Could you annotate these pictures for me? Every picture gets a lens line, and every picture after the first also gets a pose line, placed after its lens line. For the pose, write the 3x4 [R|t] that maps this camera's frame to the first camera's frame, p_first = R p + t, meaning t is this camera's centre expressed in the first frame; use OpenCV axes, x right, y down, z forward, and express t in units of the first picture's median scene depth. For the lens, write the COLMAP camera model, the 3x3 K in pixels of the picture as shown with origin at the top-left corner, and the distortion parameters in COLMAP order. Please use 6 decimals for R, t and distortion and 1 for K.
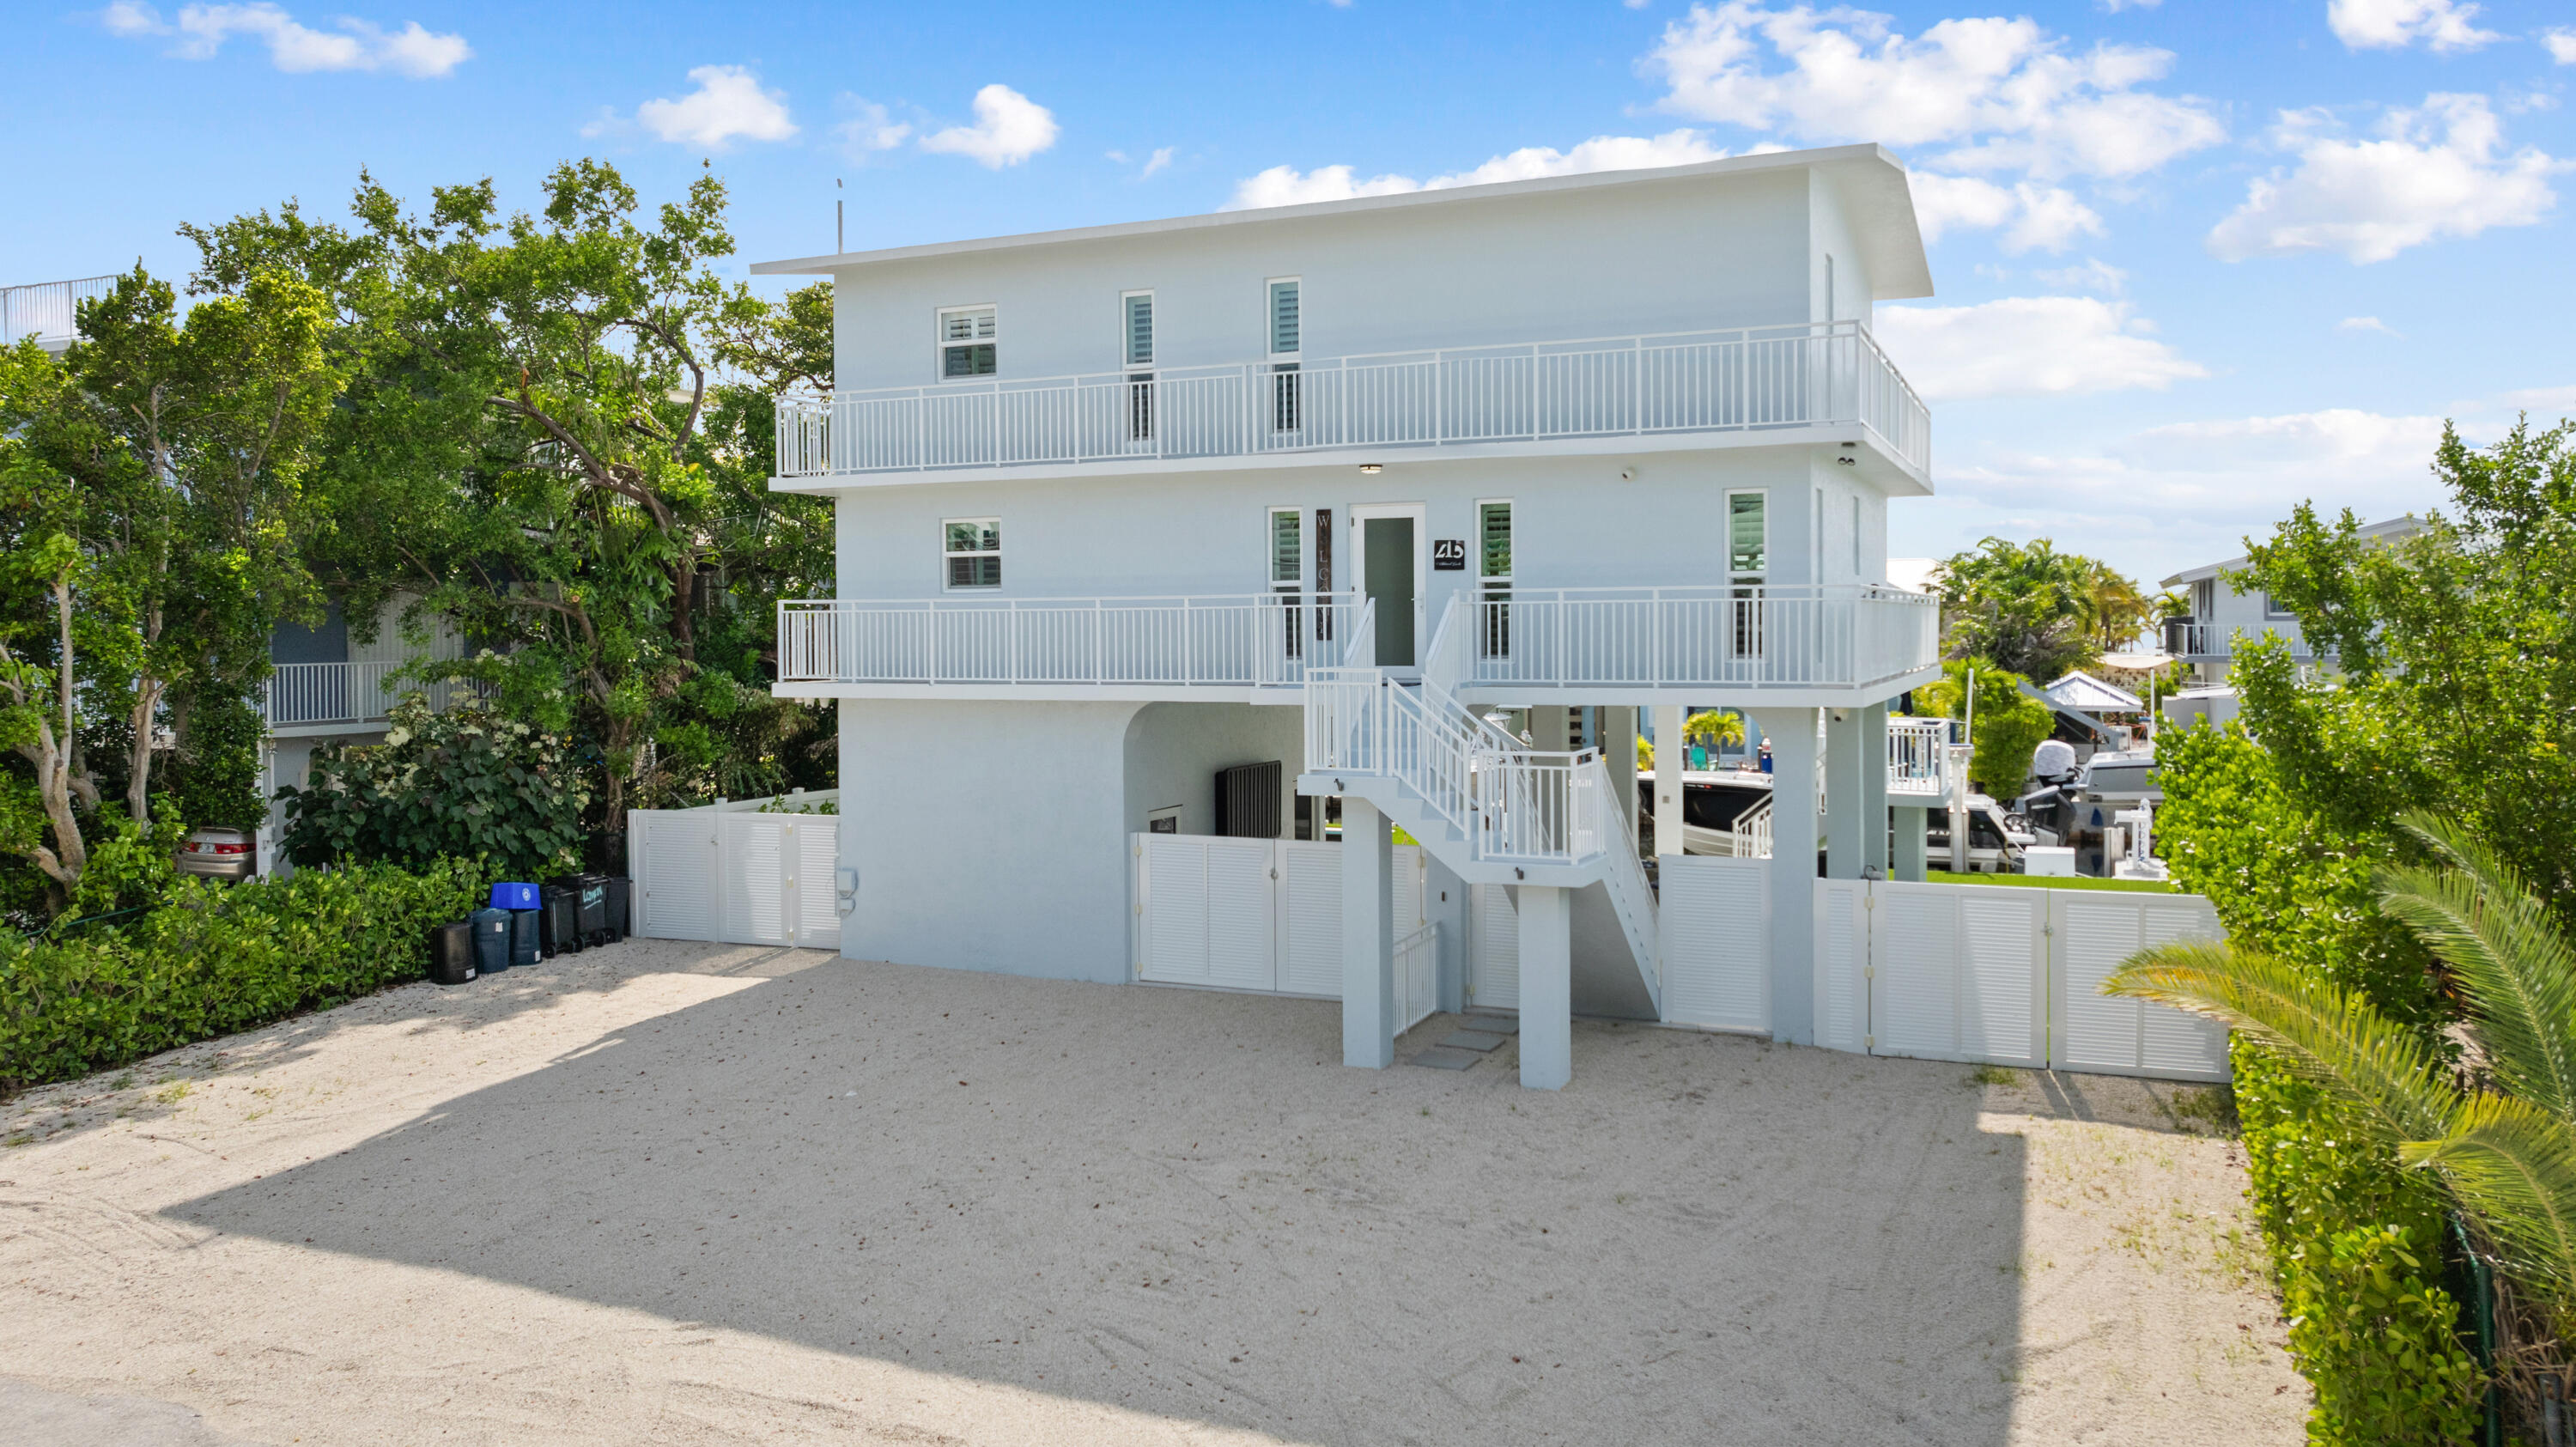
lens RADIAL K [[1806.8, 0, 1297.1], [0, 1806.8, 712.5], [0, 0, 1]] dist [-0.003545, -0.000178]
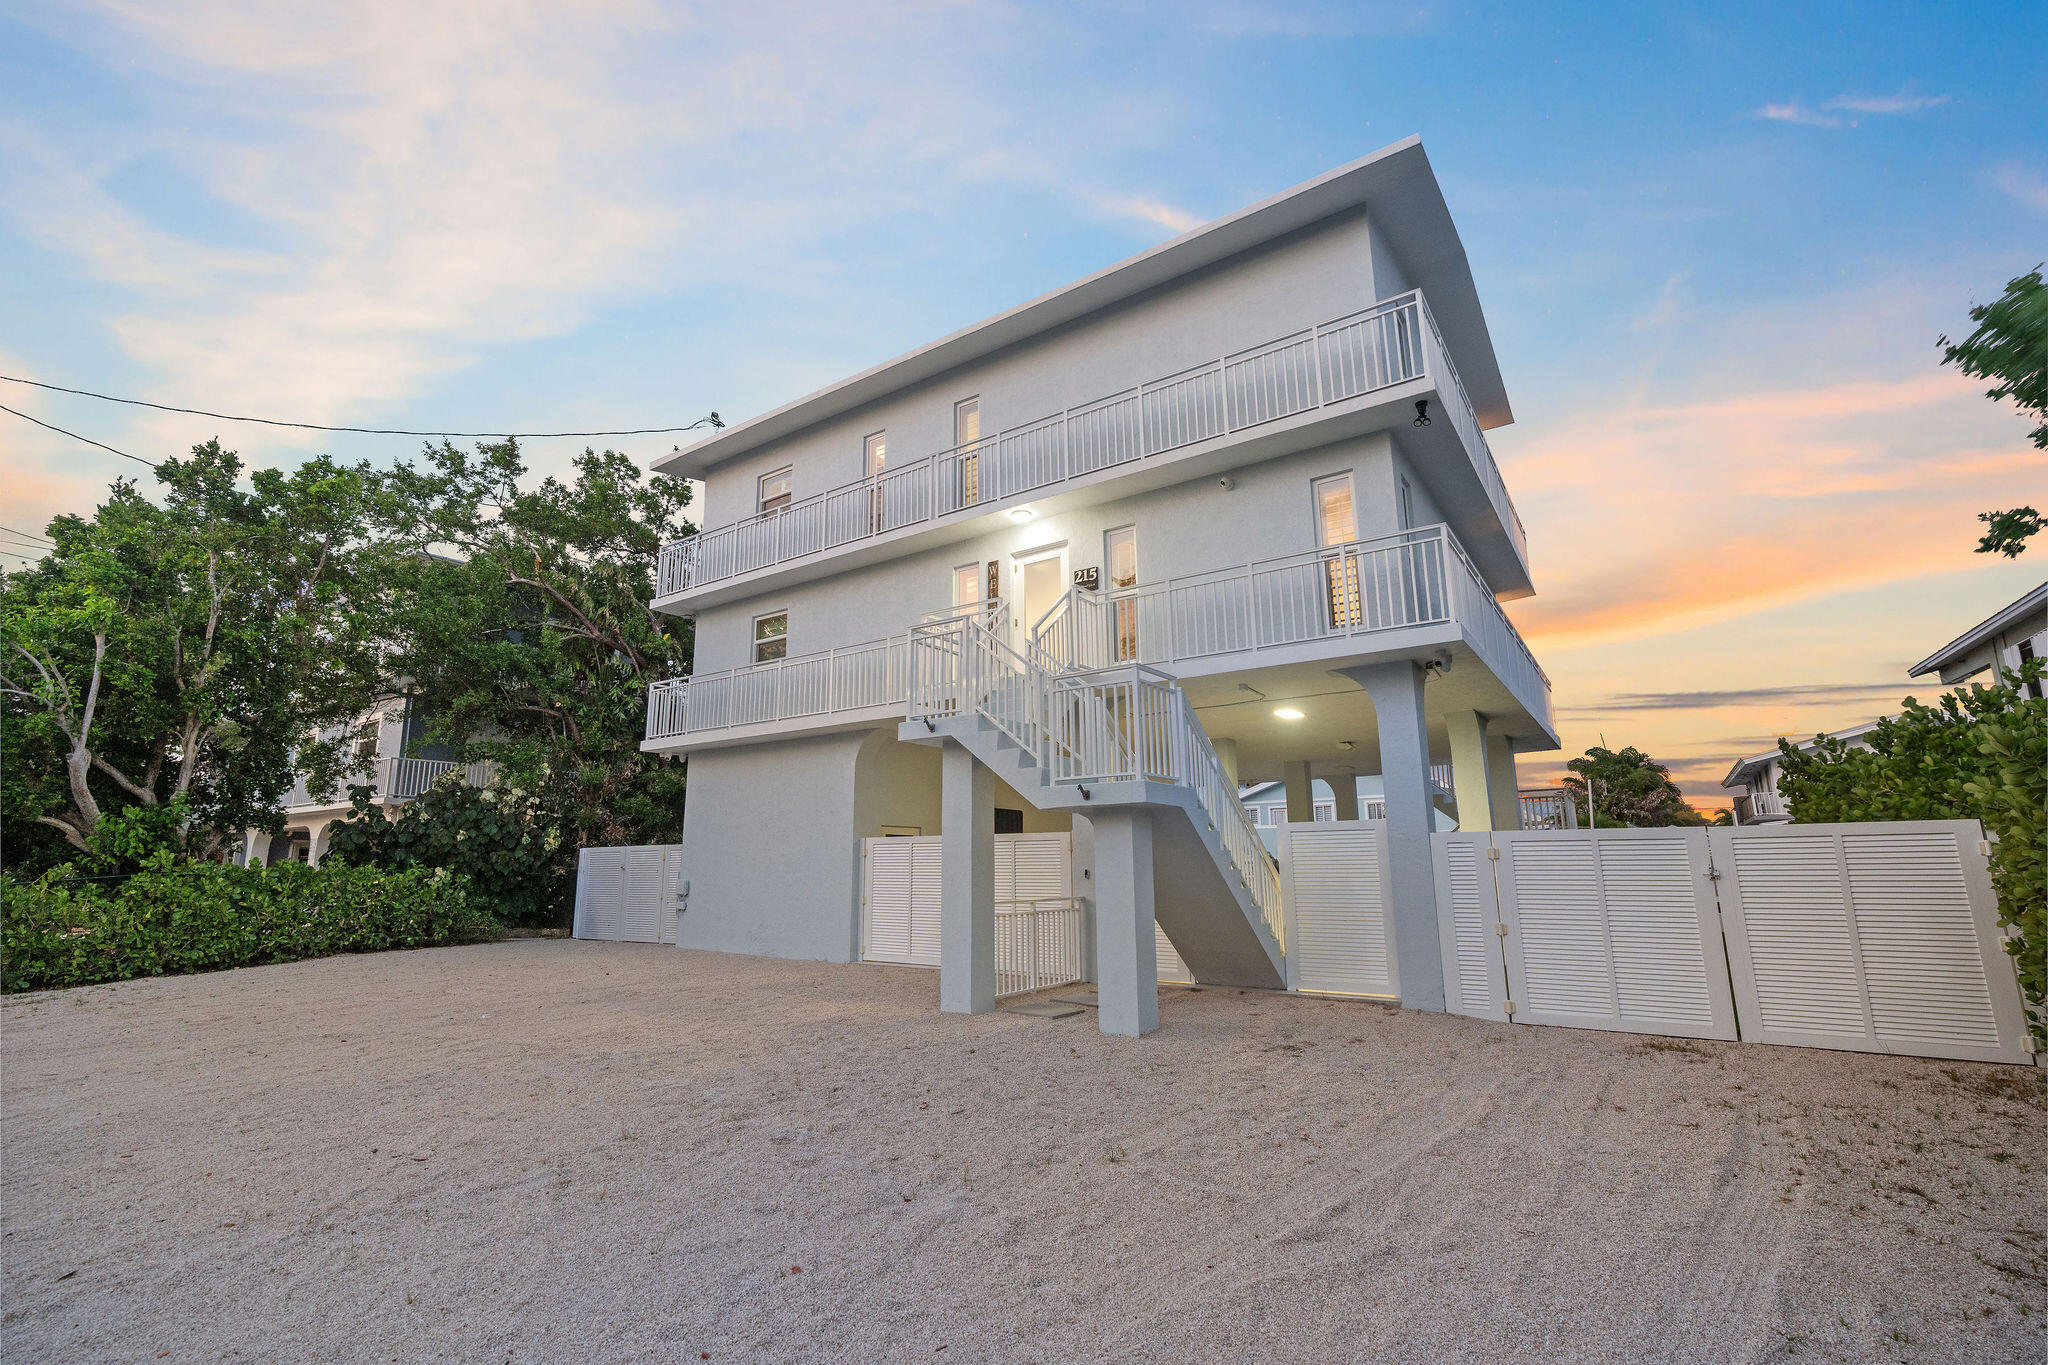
lens RADIAL K [[908.1, 0, 1006.8], [0, 908.1, 691.2], [0, 0, 1]] dist [0.000631, -0.000080]
pose [[0.978530, -0.039649, -0.202253, 0.156713], [-0.009616, 0.971470, -0.236969, 0.130255], [0.205878, 0.233826, 0.950231, 0.441370]]
